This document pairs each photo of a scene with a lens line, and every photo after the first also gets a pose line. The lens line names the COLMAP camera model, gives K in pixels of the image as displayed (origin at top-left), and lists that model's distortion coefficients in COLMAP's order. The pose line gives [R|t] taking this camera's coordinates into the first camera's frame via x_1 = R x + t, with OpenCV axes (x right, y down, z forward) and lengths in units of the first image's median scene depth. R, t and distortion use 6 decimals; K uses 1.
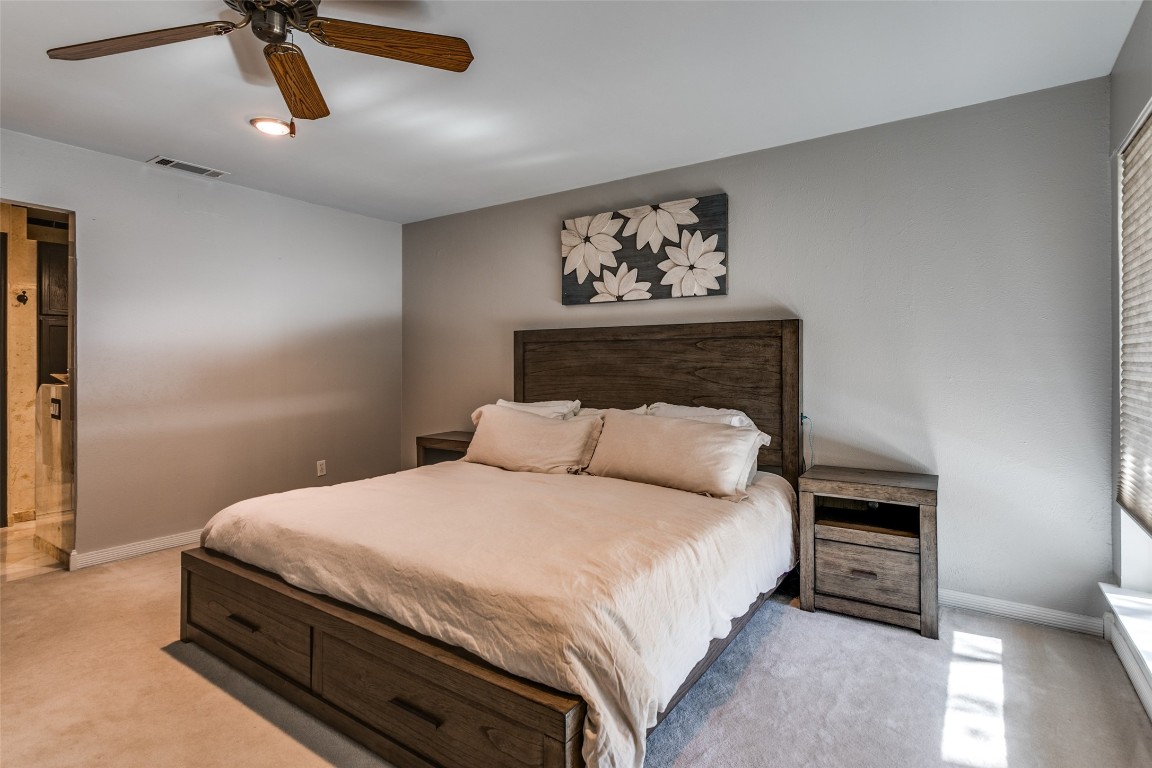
lens RADIAL K [[571.8, 0, 576.5], [0, 571.8, 360.0], [0, 0, 1]] dist [0.000118, 0.000112]
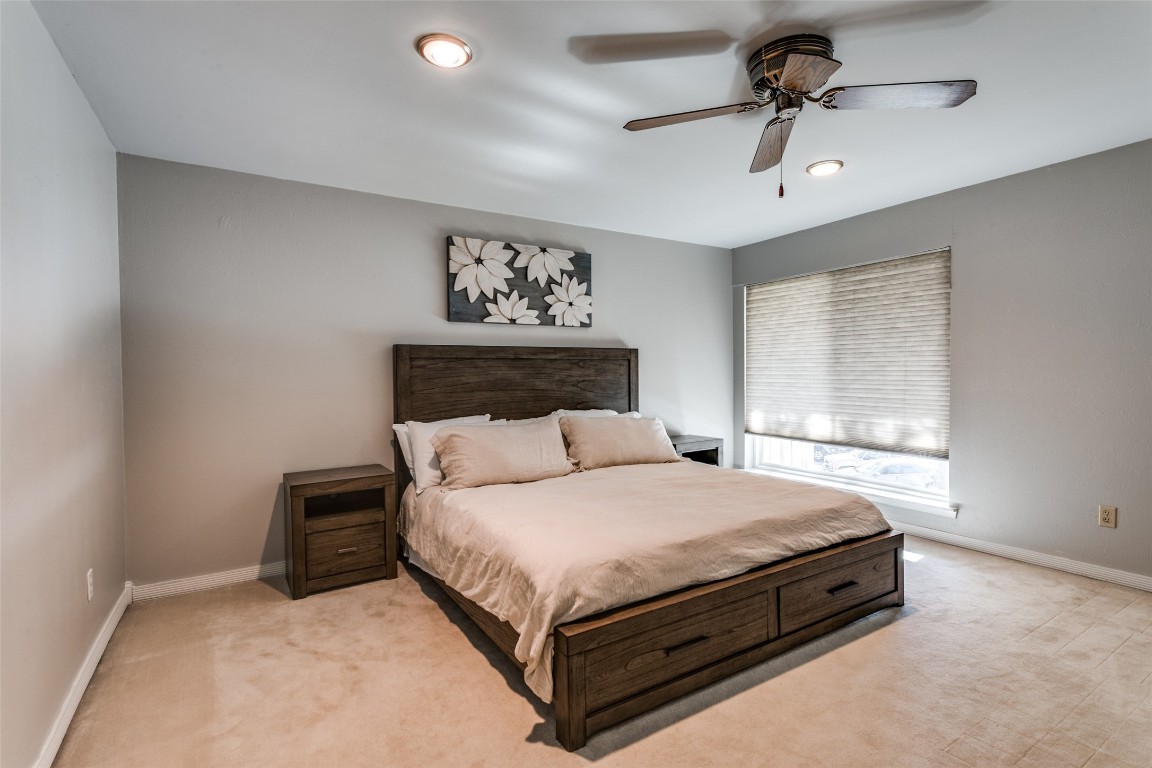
lens RADIAL K [[543.5, 0, 568.2], [0, 543.5, 384.6], [0, 0, 1]] dist [0.001637, 0.000513]
pose [[0.407313, -0.024367, 0.912964, -0.904449], [0.005673, 0.999692, 0.024151, -0.008428], [-0.913271, -0.004658, 0.407326, 0.483172]]
